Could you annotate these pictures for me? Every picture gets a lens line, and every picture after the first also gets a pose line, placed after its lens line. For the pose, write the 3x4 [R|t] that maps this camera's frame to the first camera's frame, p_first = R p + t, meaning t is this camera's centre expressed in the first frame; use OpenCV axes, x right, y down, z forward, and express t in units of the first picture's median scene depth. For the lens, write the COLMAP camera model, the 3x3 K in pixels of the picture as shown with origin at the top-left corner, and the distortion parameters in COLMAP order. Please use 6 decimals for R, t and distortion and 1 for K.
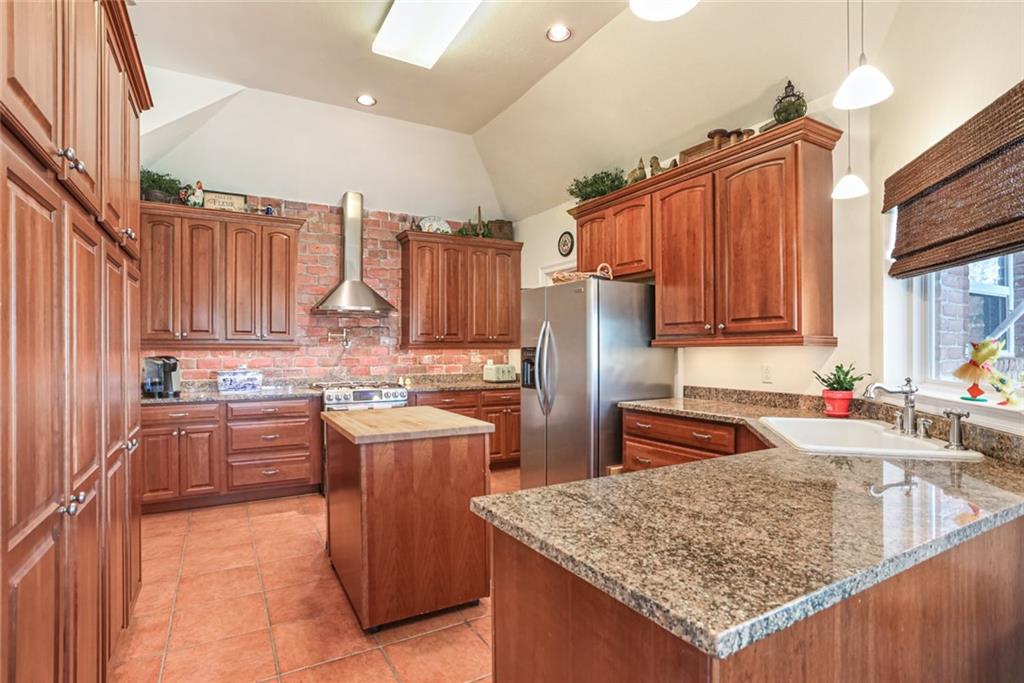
lens RADIAL K [[502.8, 0, 512.0], [0, 502.8, 341.5], [0, 0, 1]] dist [-0.002287, -0.000591]
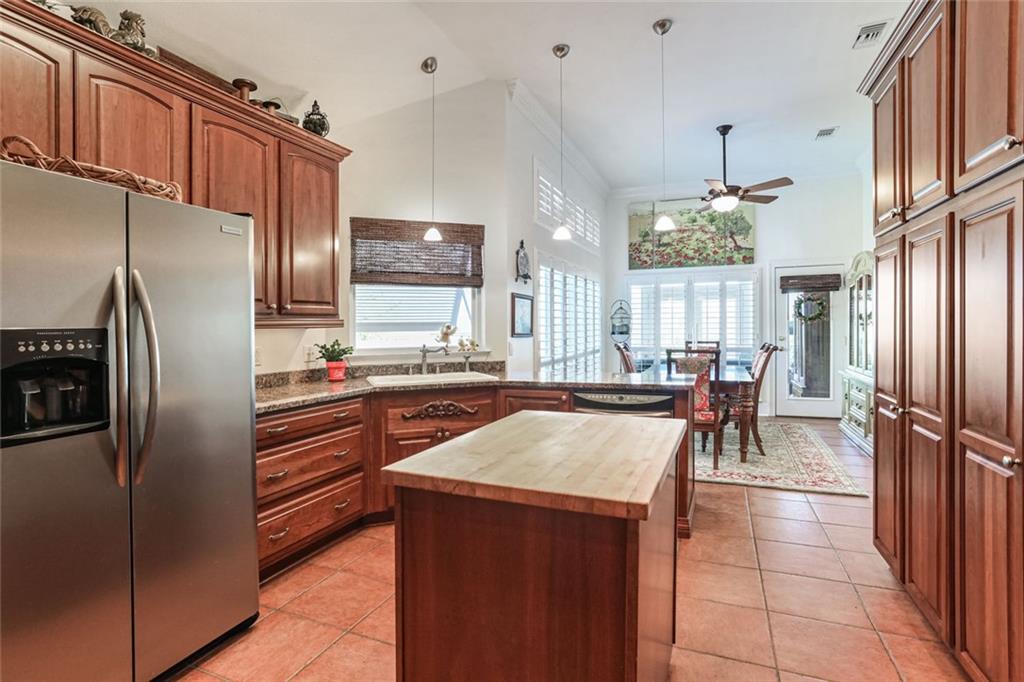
lens RADIAL K [[502.8, 0, 512.0], [0, 502.8, 341.0], [0, 0, 1]] dist [-0.002287, -0.000591]
pose [[-0.610439, -0.009319, 0.792009, -0.621867], [0.009866, 0.999764, 0.019368, 0.020792], [-0.792002, 0.019637, -0.610202, 1.289389]]
